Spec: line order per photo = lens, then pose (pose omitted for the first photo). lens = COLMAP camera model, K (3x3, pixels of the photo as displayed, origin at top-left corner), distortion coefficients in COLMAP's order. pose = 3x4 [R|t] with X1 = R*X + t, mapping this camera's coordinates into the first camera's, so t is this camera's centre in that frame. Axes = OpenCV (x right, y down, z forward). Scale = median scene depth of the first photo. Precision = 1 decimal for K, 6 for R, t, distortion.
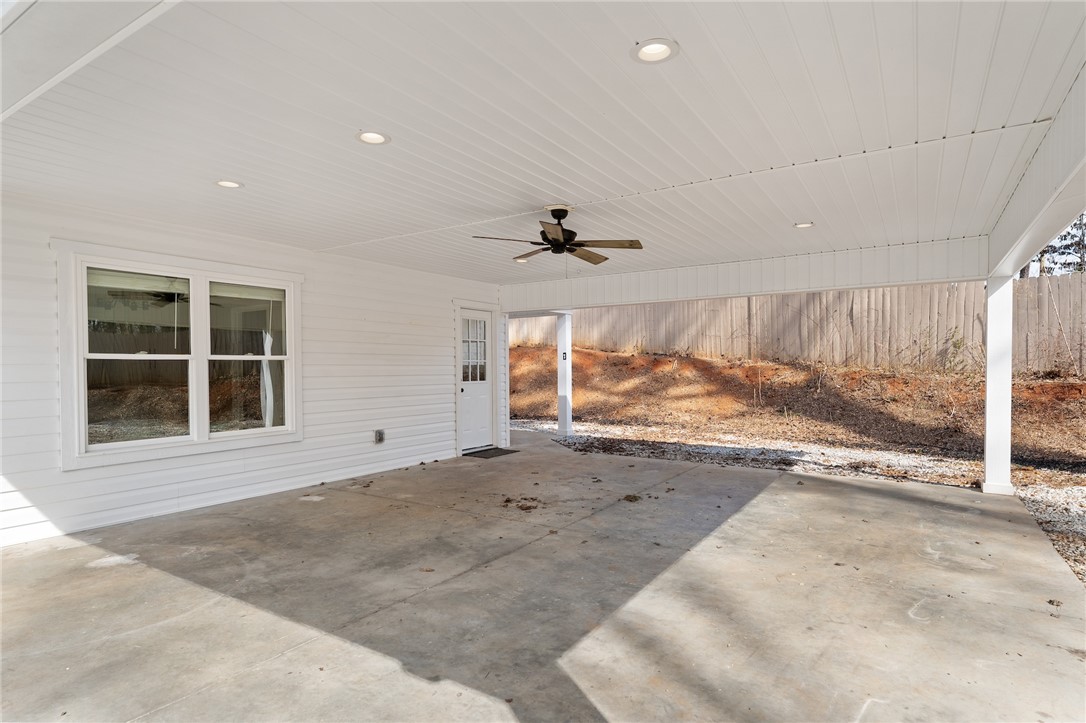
lens RADIAL K [[583.6, 0, 543.0], [0, 583.6, 361.5], [0, 0, 1]] dist [0.000251, 0.000041]
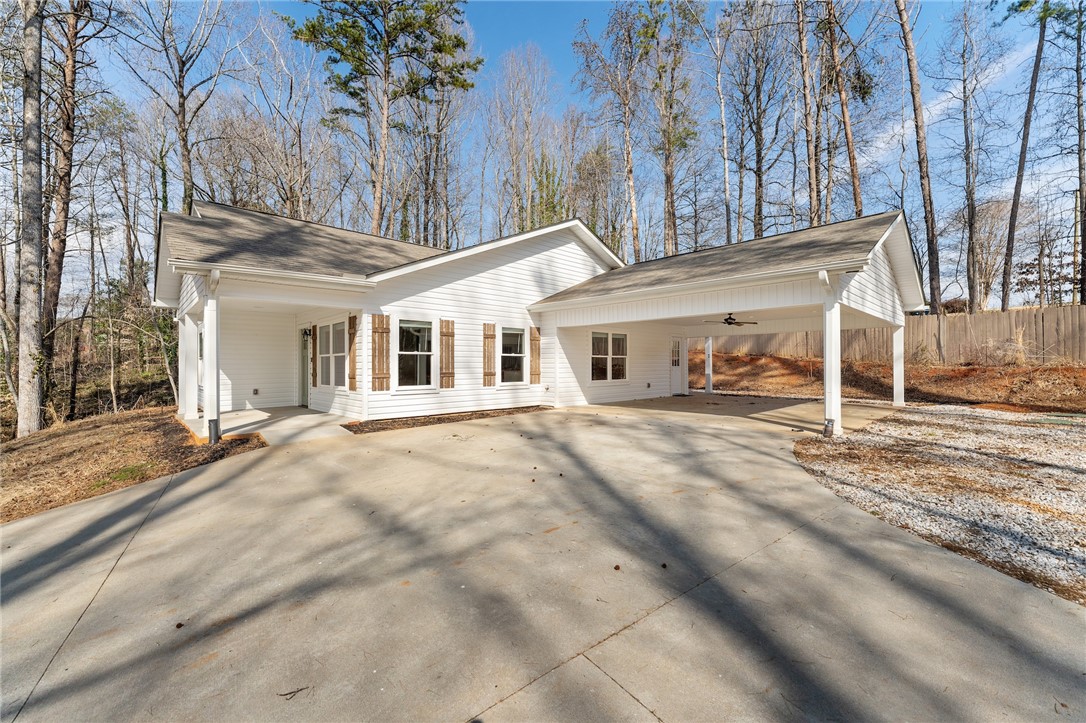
lens RADIAL K [[416.5, 0, 546.7], [0, 416.5, 356.5], [0, 0, 1]] dist [-0.000214, -0.000032]
pose [[0.965427, -0.000621, -0.260672, -0.175052], [-0.000948, 0.999982, -0.005893, 0.004171], [0.260671, 0.005937, 0.965409, -0.756297]]
